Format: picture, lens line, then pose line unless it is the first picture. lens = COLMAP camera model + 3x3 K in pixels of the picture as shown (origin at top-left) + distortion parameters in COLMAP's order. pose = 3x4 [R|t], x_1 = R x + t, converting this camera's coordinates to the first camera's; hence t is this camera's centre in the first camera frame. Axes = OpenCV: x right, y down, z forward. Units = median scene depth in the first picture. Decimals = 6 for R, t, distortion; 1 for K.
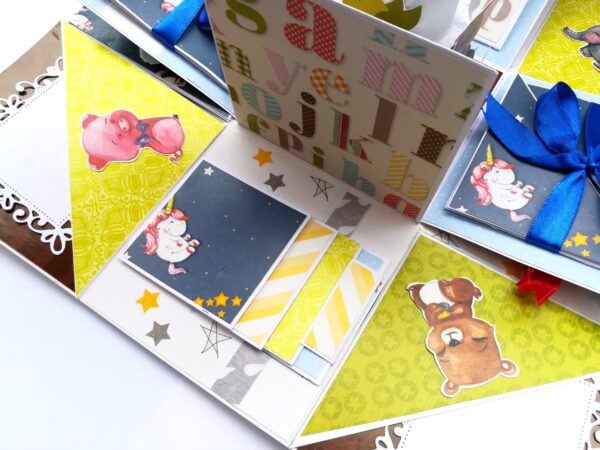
lens RADIAL K [[491.3, 0, 300.0], [0, 491.3, 225.0], [0, 0, 1]] dist [-0.109243, 0.111181]
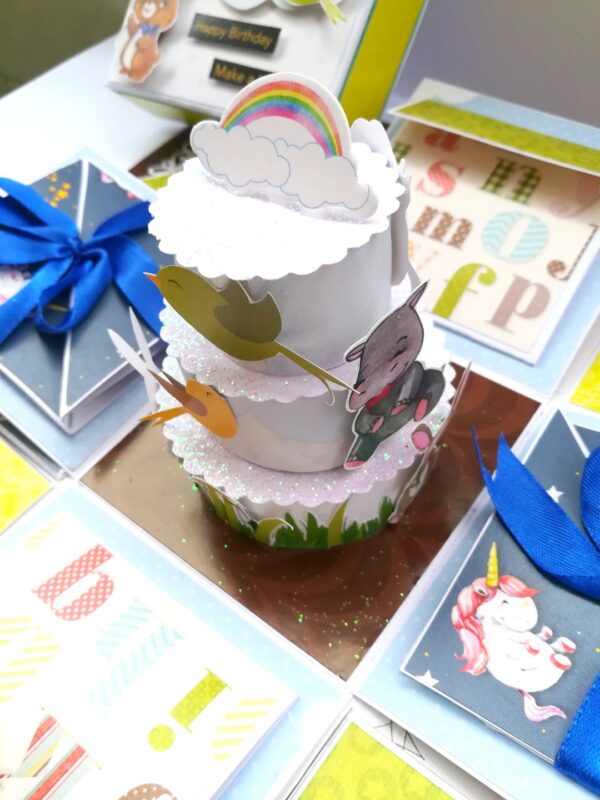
lens RADIAL K [[655.1, 0, 300.0], [0, 655.1, 400.0], [0, 0, 1]] dist [-0.109243, 0.111181]
pose [[0.993203, 0.016164, -0.115271, 0.276476], [-0.046215, 0.963670, -0.263067, -0.129297], [0.106831, 0.266606, 0.957867, 0.285595]]
